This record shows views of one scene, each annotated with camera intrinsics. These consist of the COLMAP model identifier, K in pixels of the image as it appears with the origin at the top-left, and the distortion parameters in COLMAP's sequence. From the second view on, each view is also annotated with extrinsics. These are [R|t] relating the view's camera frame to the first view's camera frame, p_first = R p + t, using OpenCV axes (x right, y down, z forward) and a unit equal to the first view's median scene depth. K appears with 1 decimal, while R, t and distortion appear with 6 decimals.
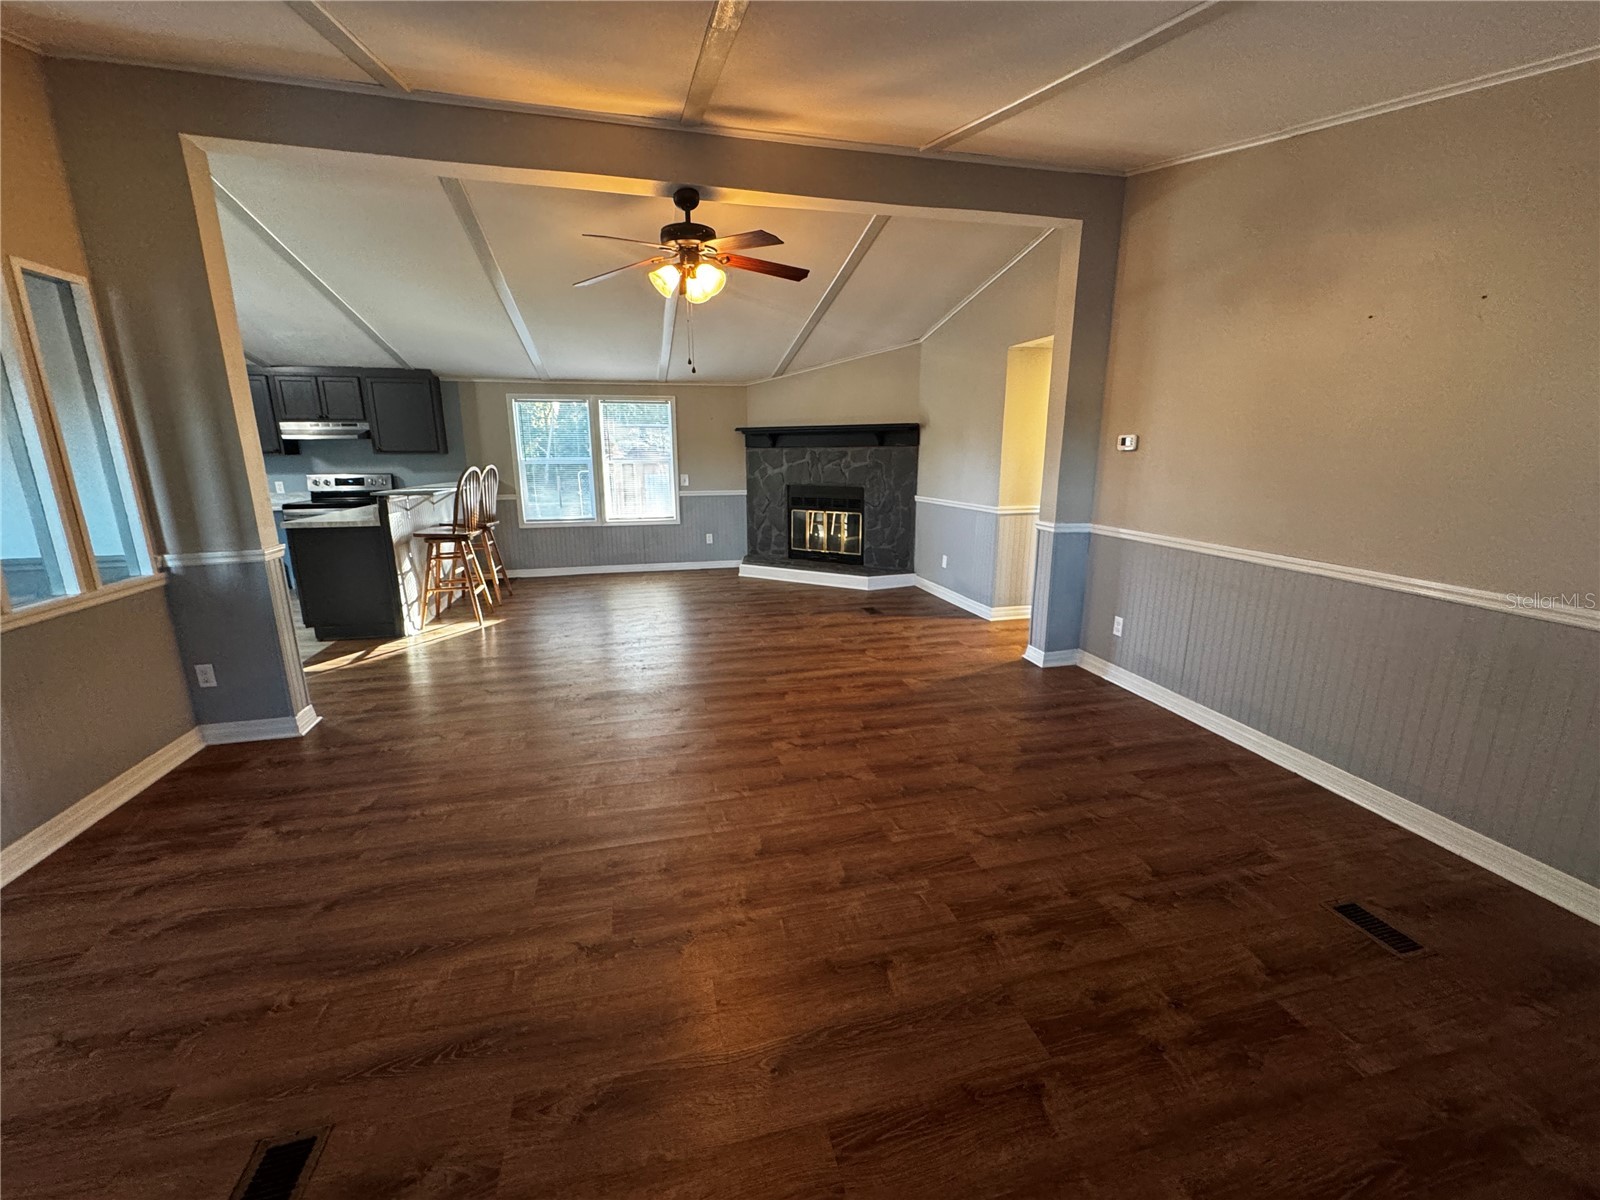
lens RADIAL K [[642.0, 0, 798.4], [0, 642.0, 593.3], [0, 0, 1]] dist [-0.002587, -0.000312]
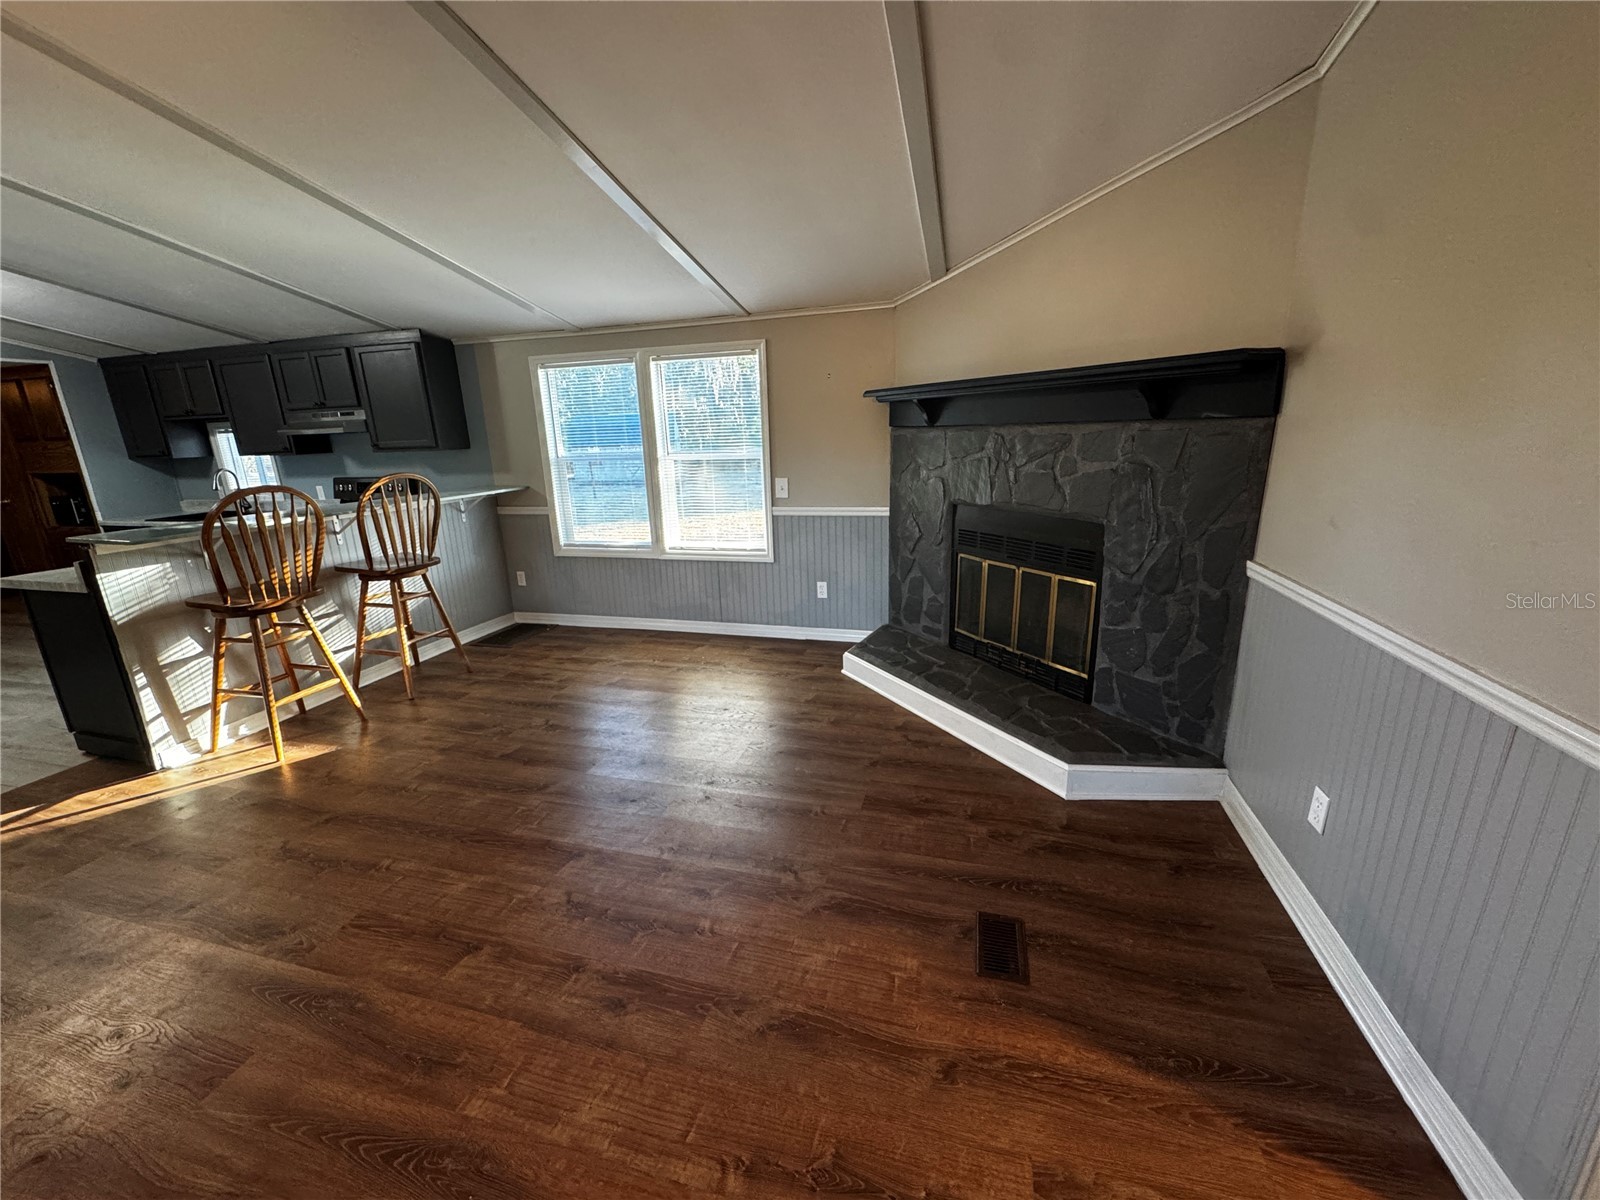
lens RADIAL K [[634.1, 0, 798.4], [0, 634.1, 596.1], [0, 0, 1]] dist [-0.000966, -0.000185]
pose [[0.871179, 0.103350, -0.479965, 0.138140], [-0.079153, 0.994370, 0.070446, -0.139905], [0.484543, -0.023380, 0.874455, 0.584957]]
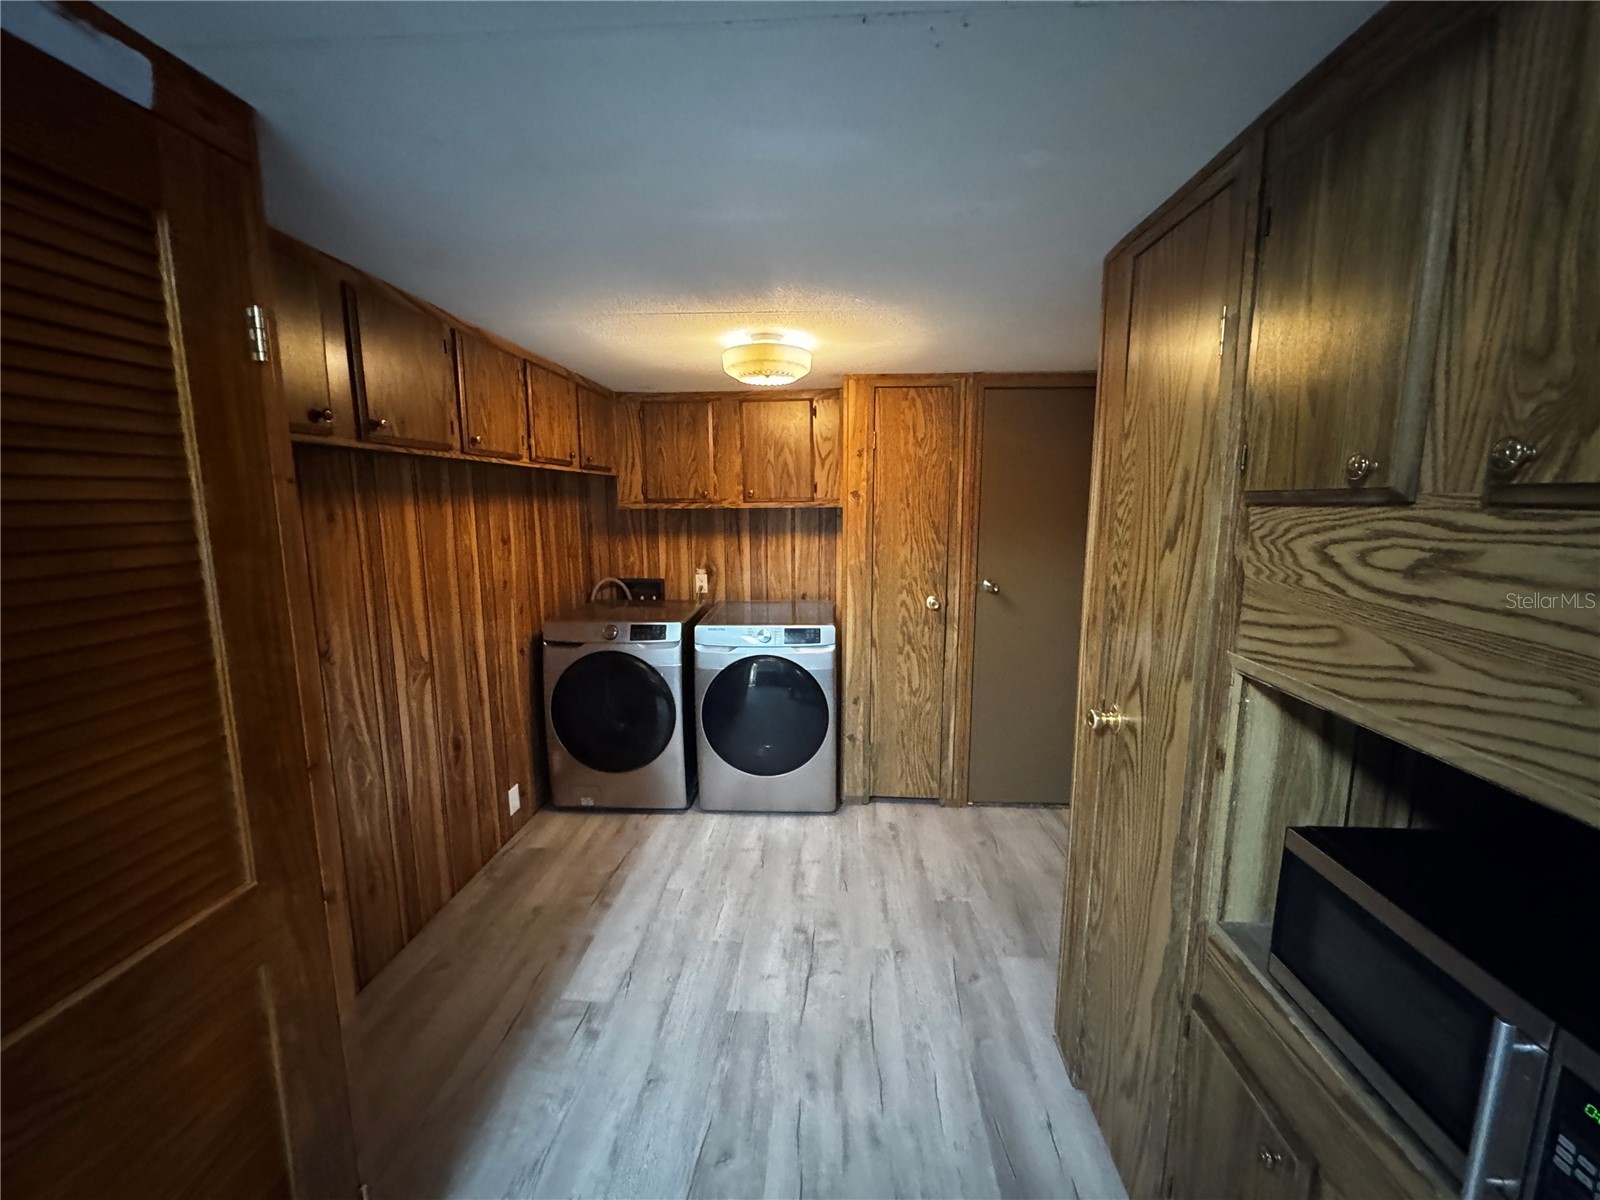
lens RADIAL K [[634.1, 0, 798.4], [0, 634.1, 596.1], [0, 0, 1]] dist [-0.000966, -0.000185]
pose [[-0.281746, 0.150626, -0.947592, -0.987317], [-0.210335, 0.953883, 0.214164, -0.189133], [0.936151, 0.259652, -0.237070, 0.759290]]
